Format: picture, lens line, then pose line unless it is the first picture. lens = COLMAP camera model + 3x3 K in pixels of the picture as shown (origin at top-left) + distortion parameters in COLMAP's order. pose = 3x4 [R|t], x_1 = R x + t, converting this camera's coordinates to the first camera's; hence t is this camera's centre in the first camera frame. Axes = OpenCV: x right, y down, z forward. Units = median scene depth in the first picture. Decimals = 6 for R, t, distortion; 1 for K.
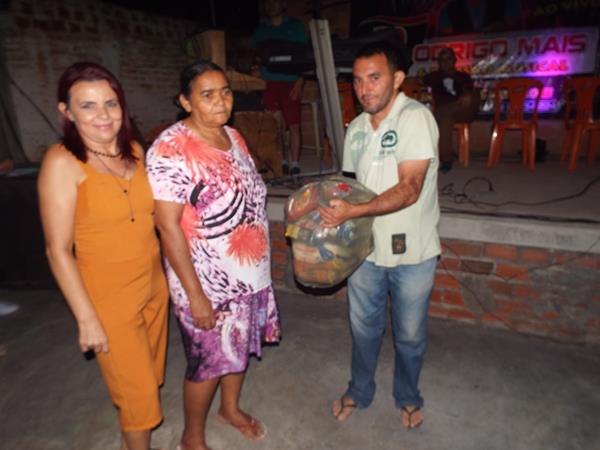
lens RADIAL K [[438.6, 0, 300.0], [0, 438.6, 225.0], [0, 0, 1]] dist [-0.007516, -0.006429]
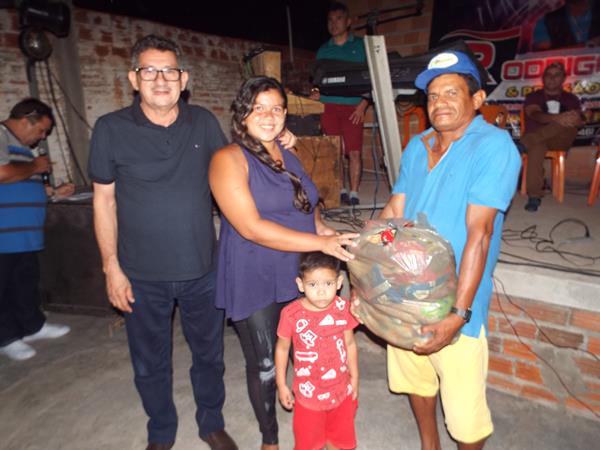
lens RADIAL K [[438.6, 0, 300.0], [0, 438.6, 225.0], [0, 0, 1]] dist [-0.007516, -0.006429]
pose [[0.979611, 0.044020, -0.196022, 0.074108], [-0.052316, 0.997932, -0.037343, -0.042051], [0.193973, 0.046837, 0.979888, 0.108727]]
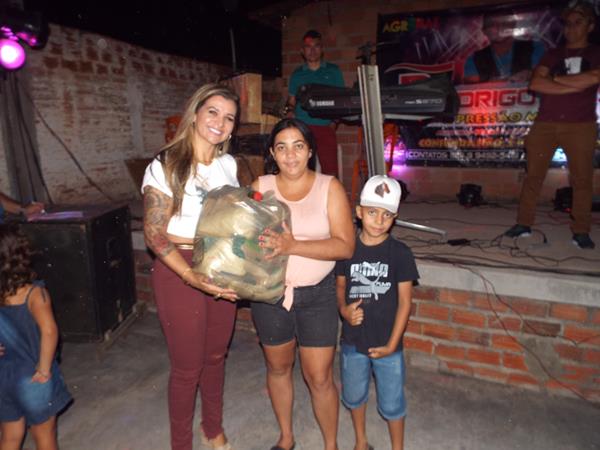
lens RADIAL K [[438.6, 0, 300.0], [0, 438.6, 225.0], [0, 0, 1]] dist [-0.007516, -0.006429]
pose [[0.999844, 0.017635, 0.000094, -0.086004], [-0.017556, 0.995841, -0.089402, -0.023457], [-0.001670, 0.089387, 0.995996, 0.056240]]
